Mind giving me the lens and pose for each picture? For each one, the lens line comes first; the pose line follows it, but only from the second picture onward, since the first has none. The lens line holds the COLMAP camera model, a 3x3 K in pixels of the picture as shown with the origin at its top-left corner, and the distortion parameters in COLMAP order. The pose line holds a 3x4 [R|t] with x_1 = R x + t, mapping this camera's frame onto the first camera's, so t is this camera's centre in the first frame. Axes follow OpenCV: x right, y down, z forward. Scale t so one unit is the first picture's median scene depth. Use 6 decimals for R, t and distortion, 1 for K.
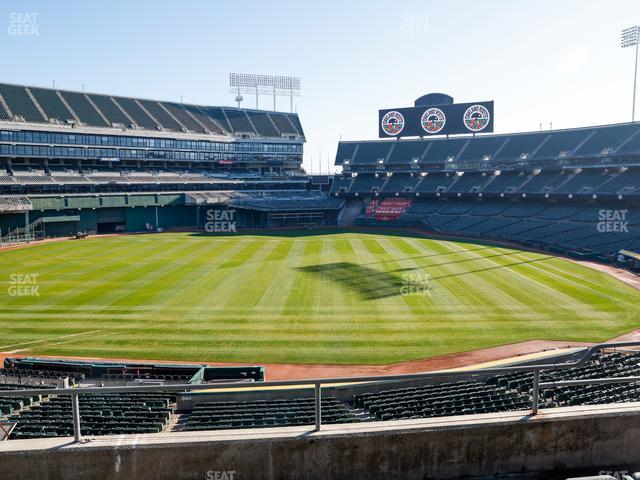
lens RADIAL K [[486.7, 0, 320.0], [0, 486.7, 240.0], [0, 0, 1]] dist [-0.118479, 0.094800]
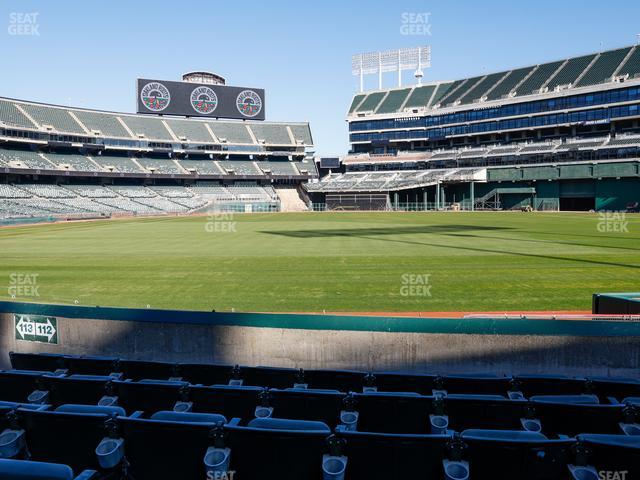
lens RADIAL K [[486.7, 0, 320.0], [0, 486.7, 240.0], [0, 0, 1]] dist [-0.118479, 0.094800]
pose [[-0.004399, 0.088281, -0.996086, 0.348583], [-0.096931, 0.991367, 0.088290, 0.006763], [0.995281, 0.096940, 0.004196, 0.479707]]
